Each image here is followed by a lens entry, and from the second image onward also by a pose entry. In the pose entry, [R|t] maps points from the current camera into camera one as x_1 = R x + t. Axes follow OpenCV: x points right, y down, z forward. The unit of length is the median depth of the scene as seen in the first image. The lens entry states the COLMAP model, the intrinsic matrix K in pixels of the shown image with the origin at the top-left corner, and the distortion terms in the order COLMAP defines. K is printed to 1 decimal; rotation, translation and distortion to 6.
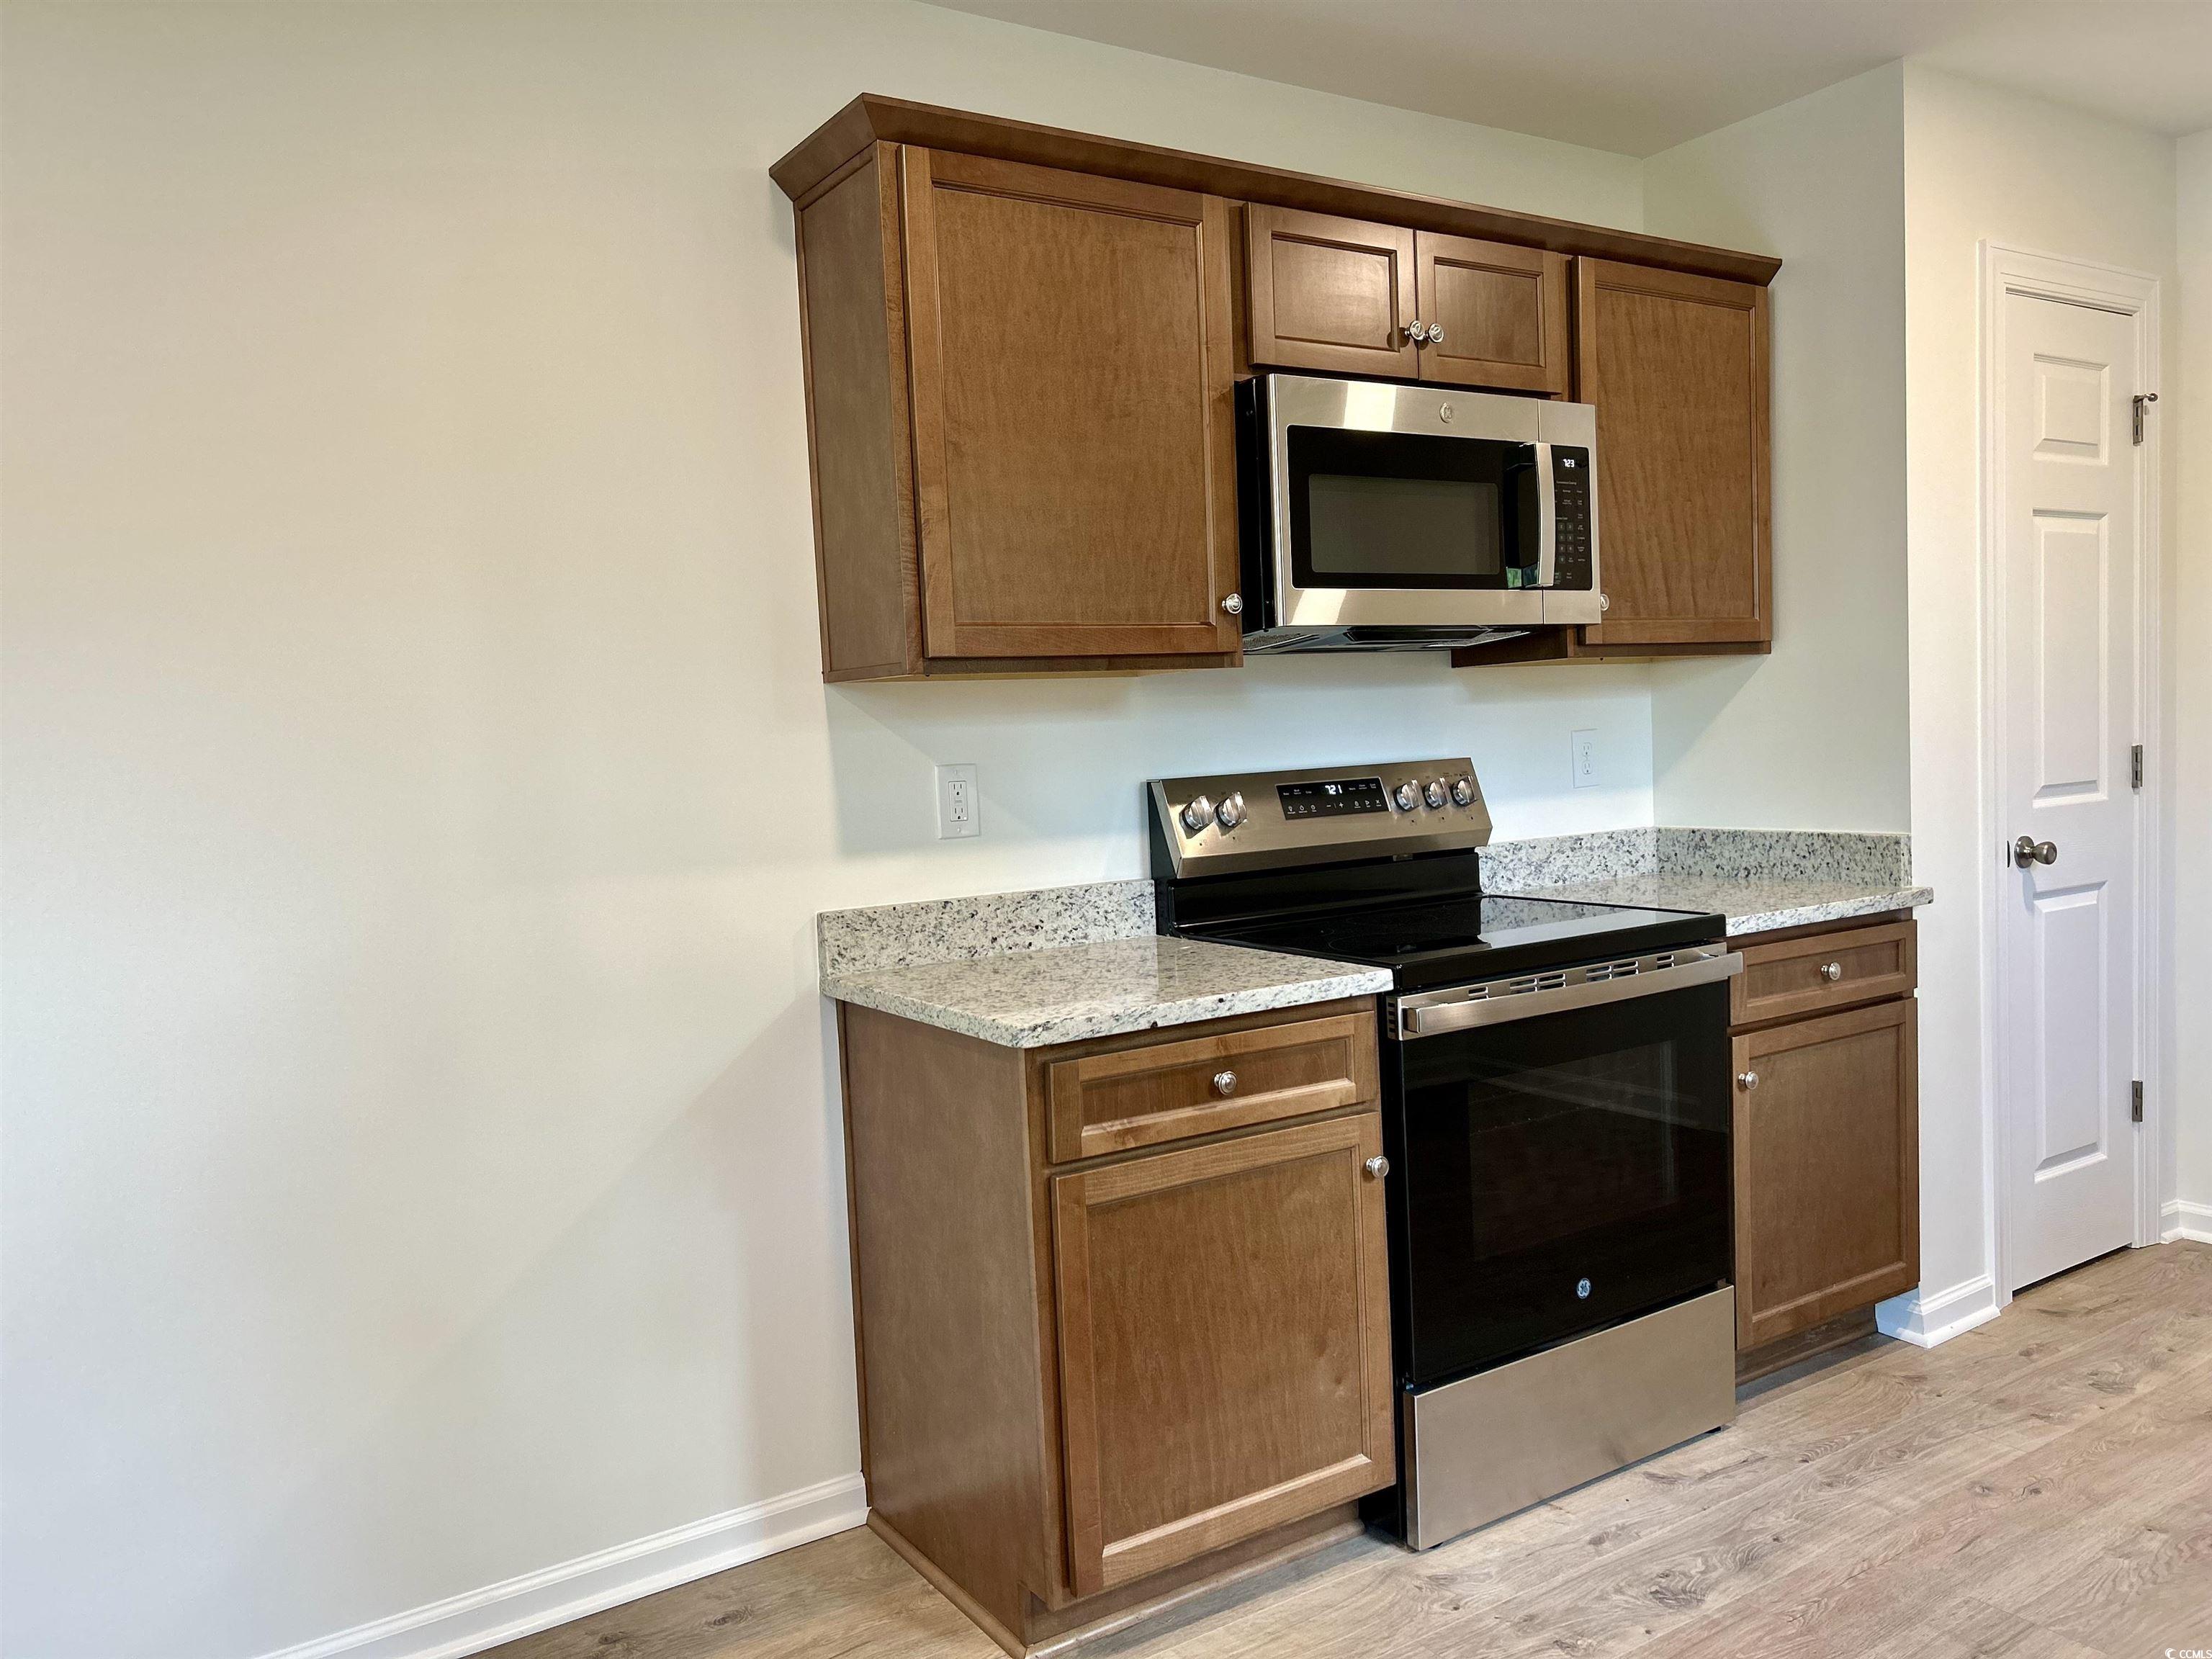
lens RADIAL K [[1672.8, 0, 1106.0], [0, 1672.8, 829.5], [0, 0, 1]] dist [0.077327, -0.111105]
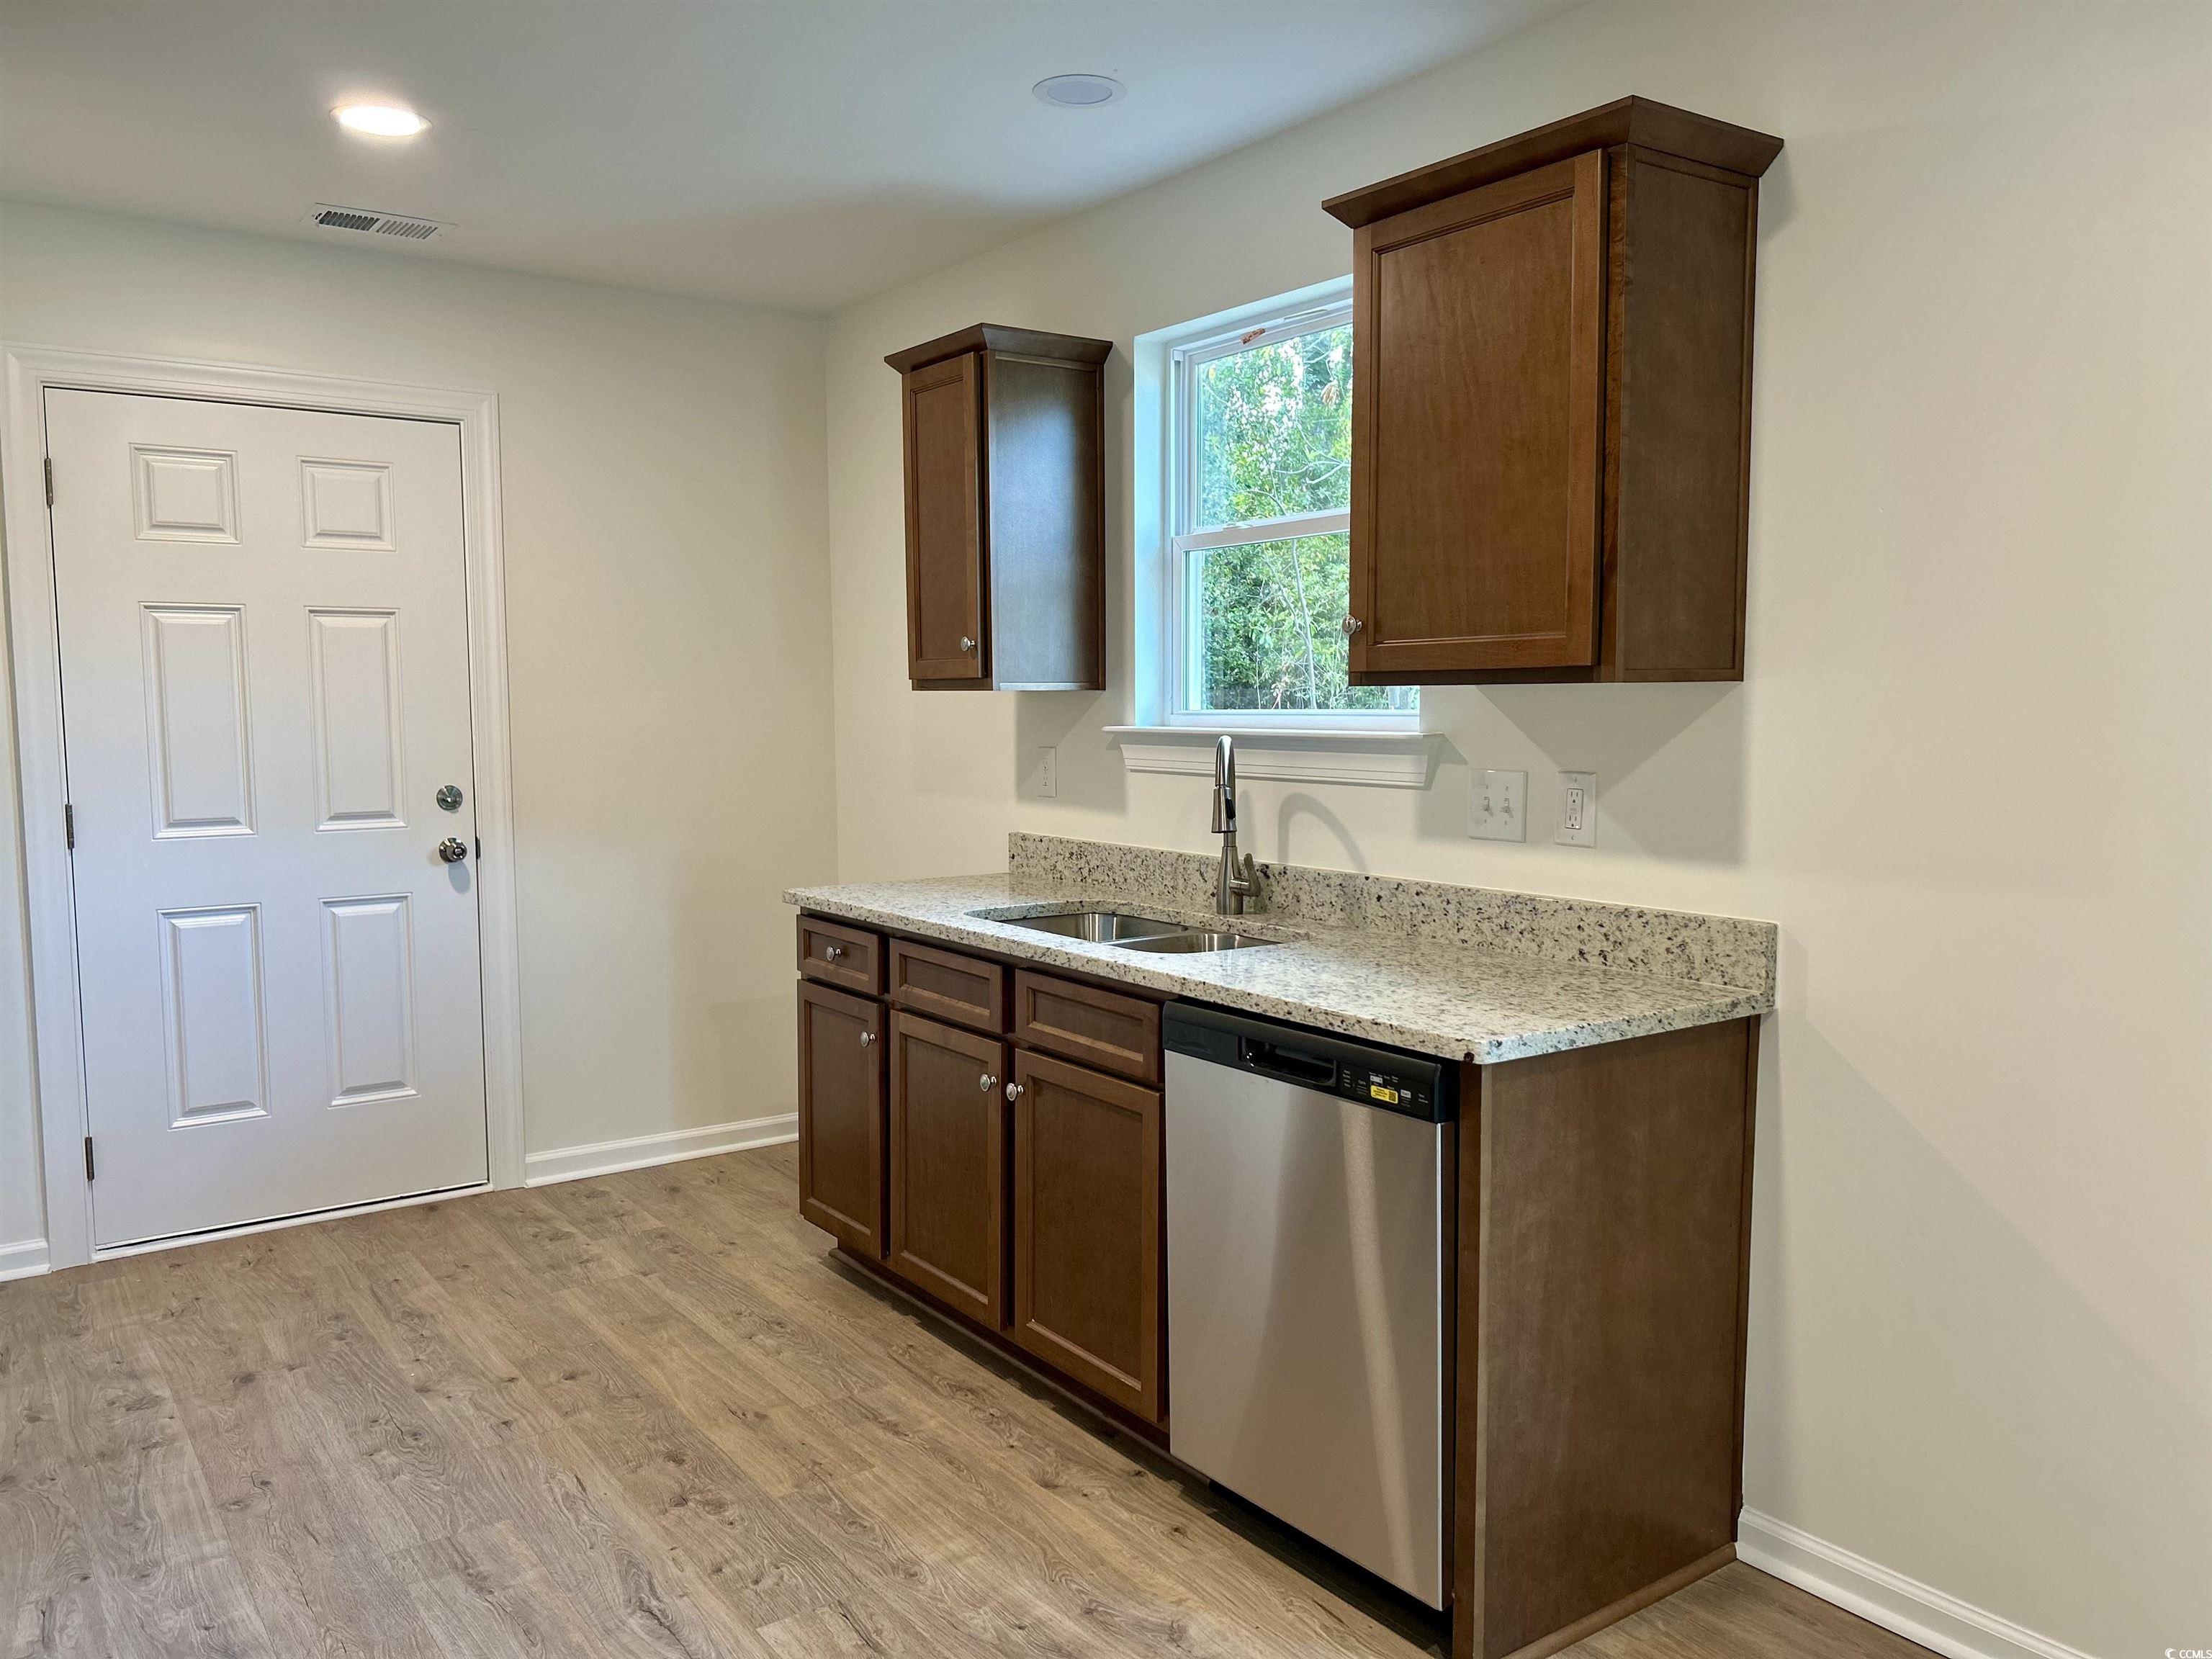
lens RADIAL K [[1681.3, 0, 1100.6], [0, 1681.3, 834.9], [0, 0, 1]] dist [0.055931, -0.037307]
pose [[-0.038565, -0.043504, 0.998309, -0.519953], [0.069734, 0.996499, 0.046119, -0.034670], [-0.996820, 0.071394, -0.035396, 0.452019]]
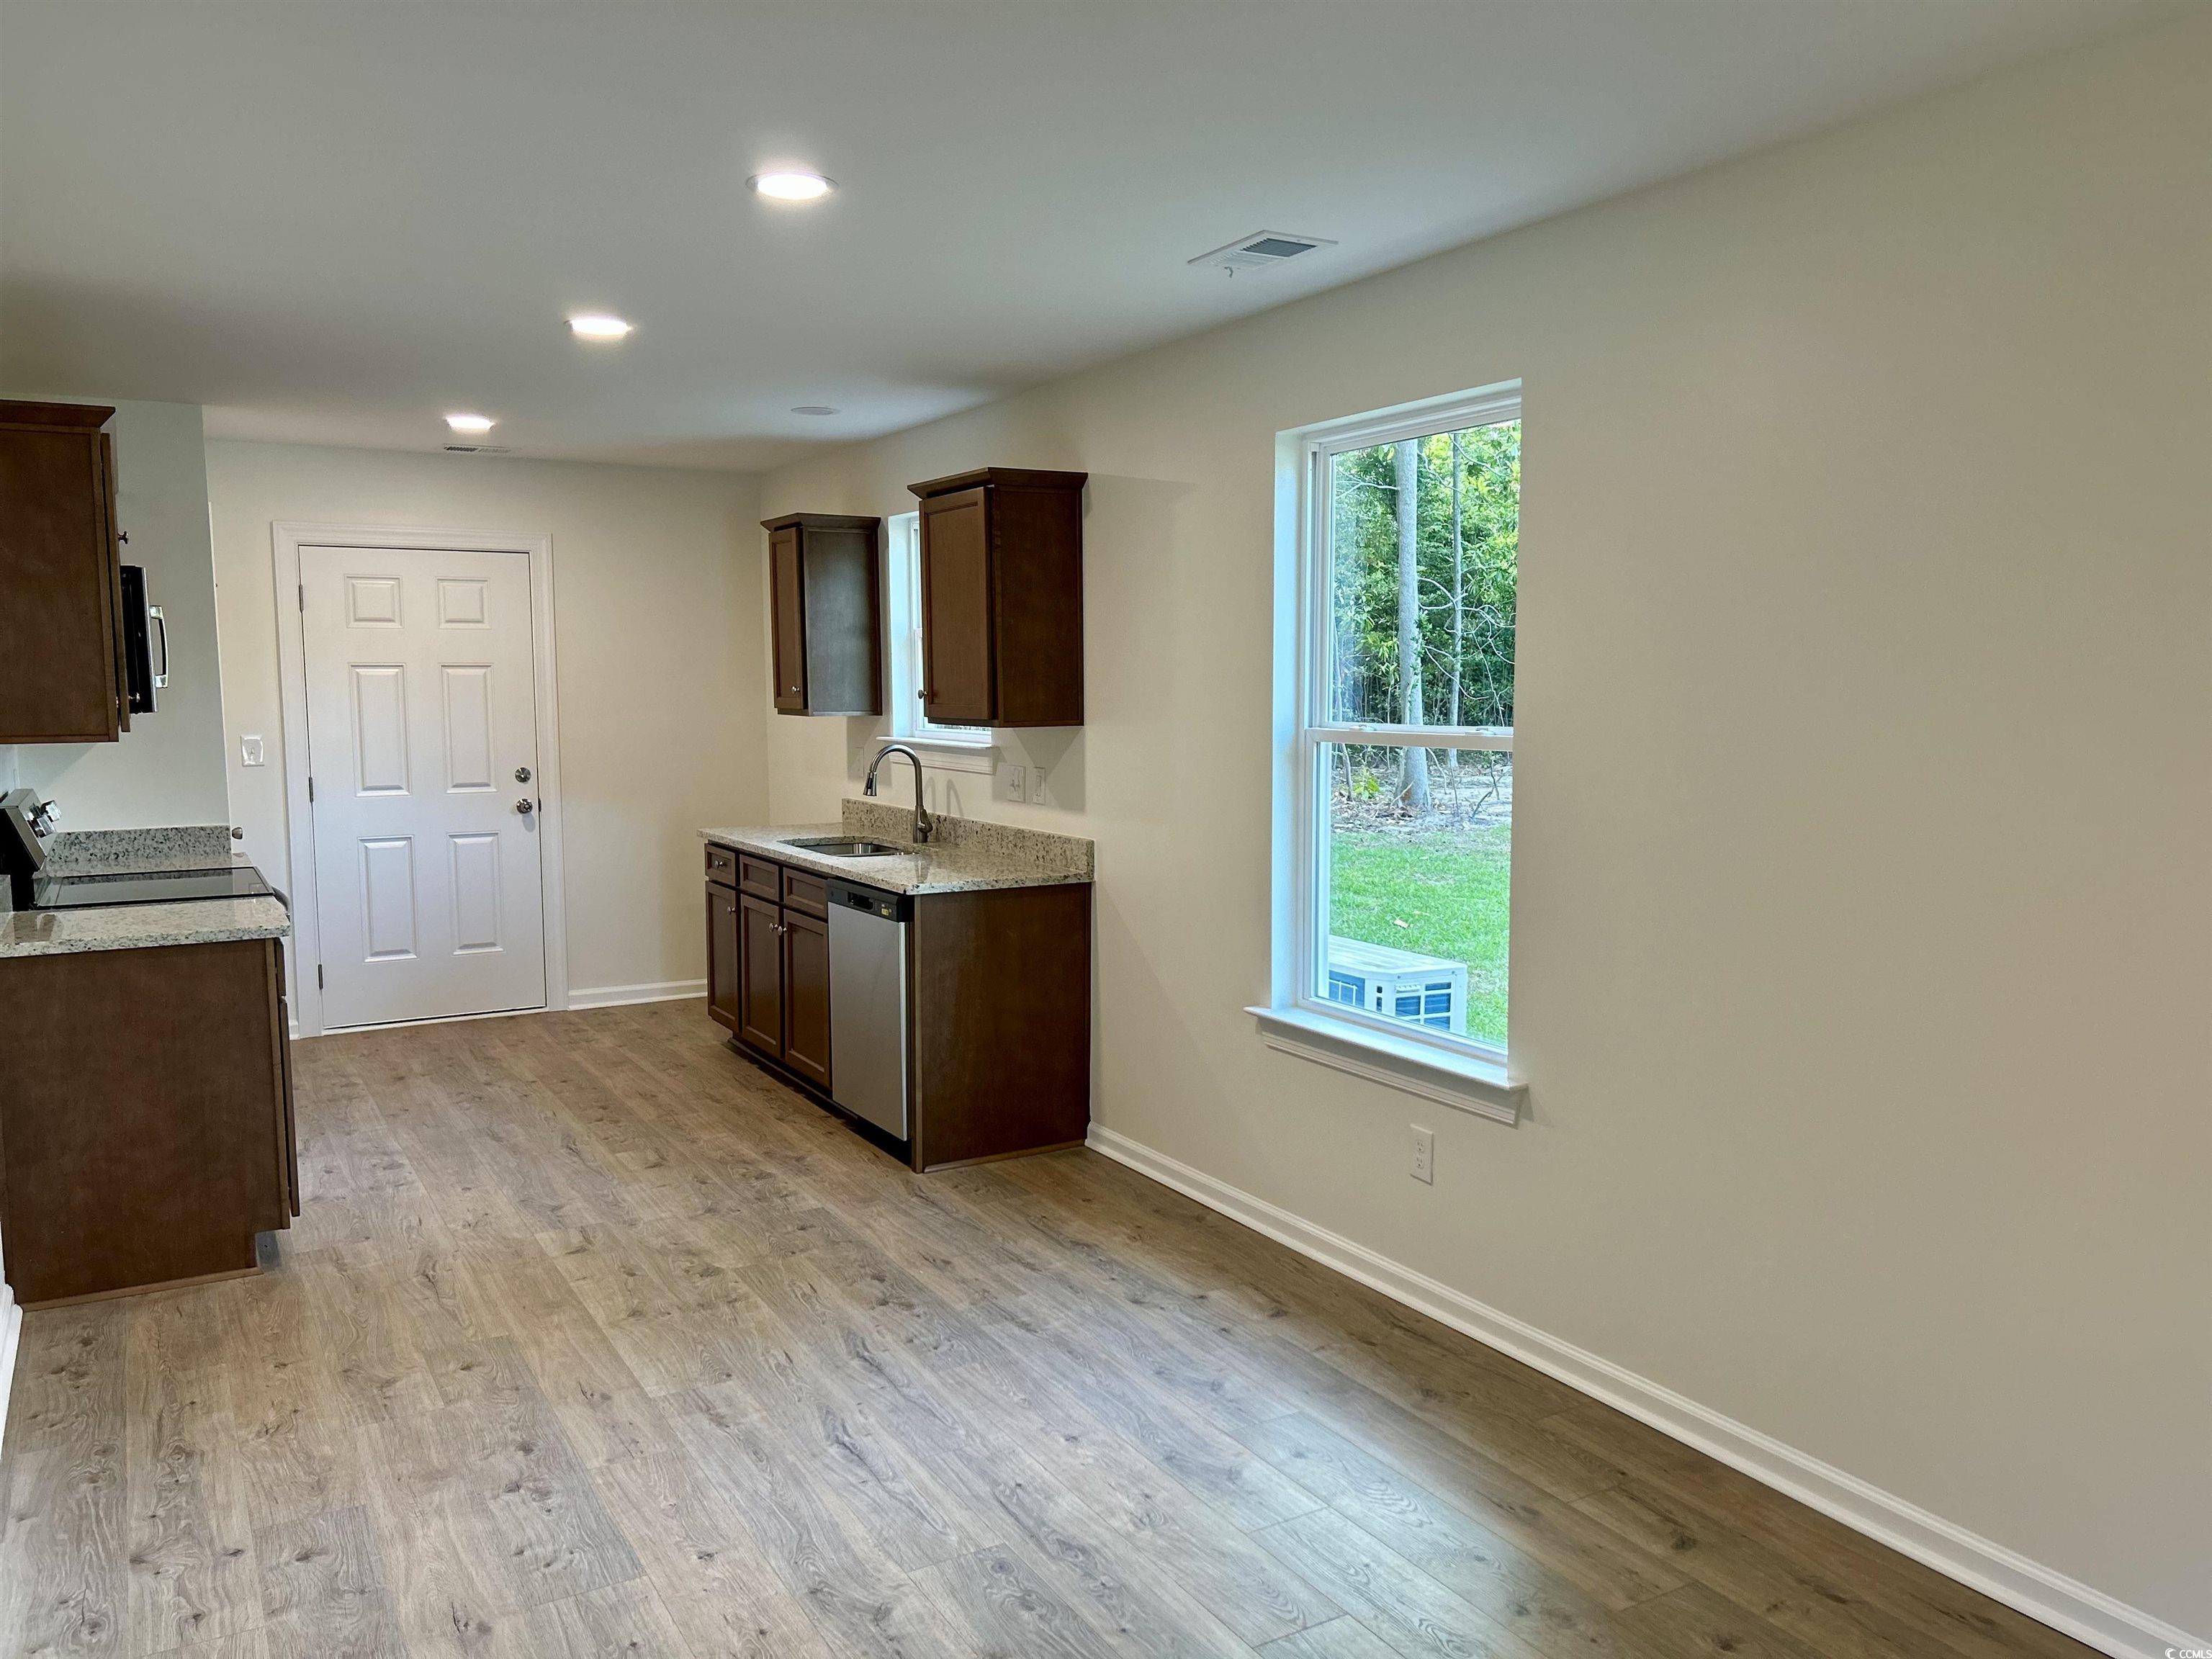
lens RADIAL K [[1672.8, 0, 1106.0], [0, 1672.8, 829.5], [0, 0, 1]] dist [0.077327, -0.111105]
pose [[0.052065, -0.051818, 0.997298, -1.512205], [0.063797, 0.996786, 0.048460, -0.023132], [-0.996604, 0.061102, 0.055203, -0.054012]]
